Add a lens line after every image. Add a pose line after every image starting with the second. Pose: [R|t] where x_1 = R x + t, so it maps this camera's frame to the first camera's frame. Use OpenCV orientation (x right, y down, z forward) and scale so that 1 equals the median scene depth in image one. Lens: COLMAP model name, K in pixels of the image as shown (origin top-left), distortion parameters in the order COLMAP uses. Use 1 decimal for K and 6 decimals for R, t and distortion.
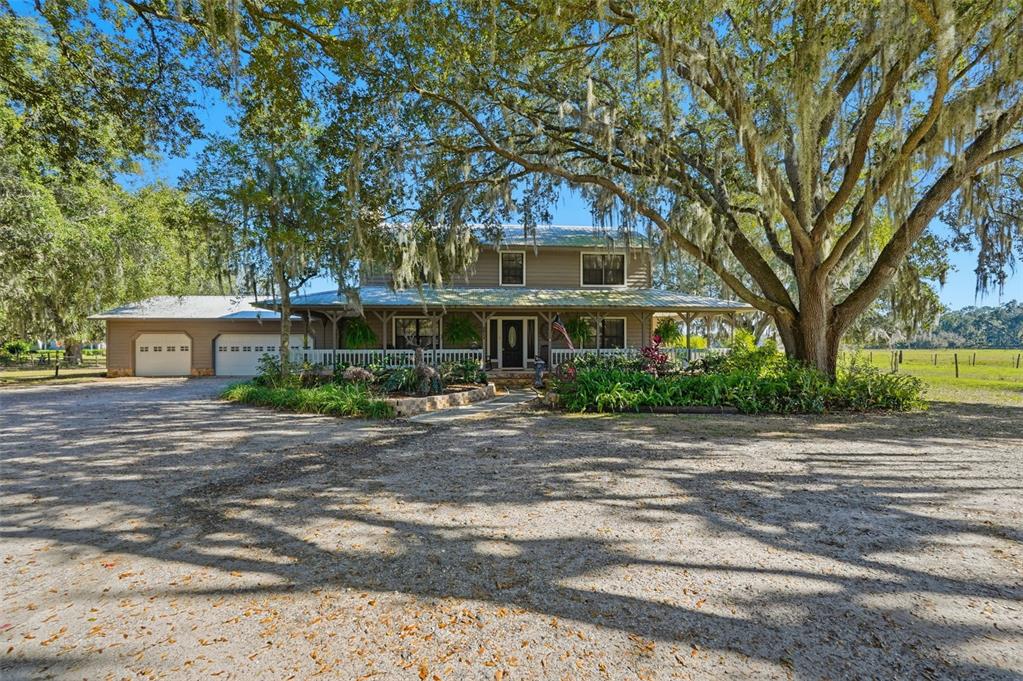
lens RADIAL K [[455.8, 0, 510.2], [0, 455.8, 347.8], [0, 0, 1]] dist [0.000099, 0.000629]
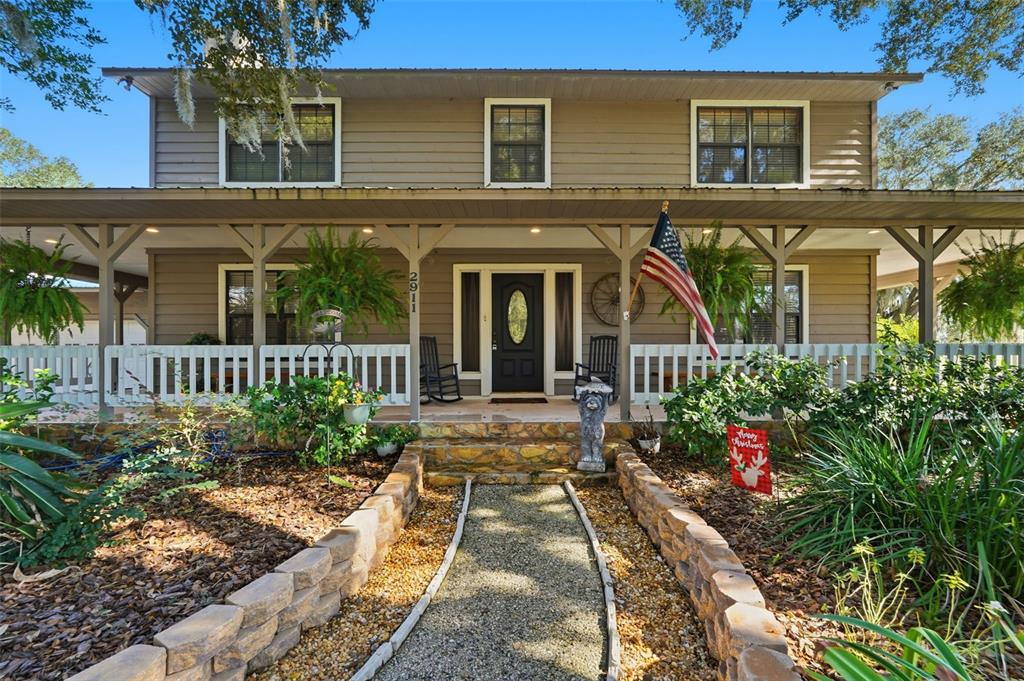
lens RADIAL K [[458.2, 0, 515.3], [0, 458.2, 346.7], [0, 0, 1]] dist [-0.000794, -0.000130]
pose [[0.998232, 0.002651, -0.059375, 0.027150], [-0.003495, 0.999894, -0.014107, 0.008710], [0.059331, 0.014290, 0.998136, 0.606353]]
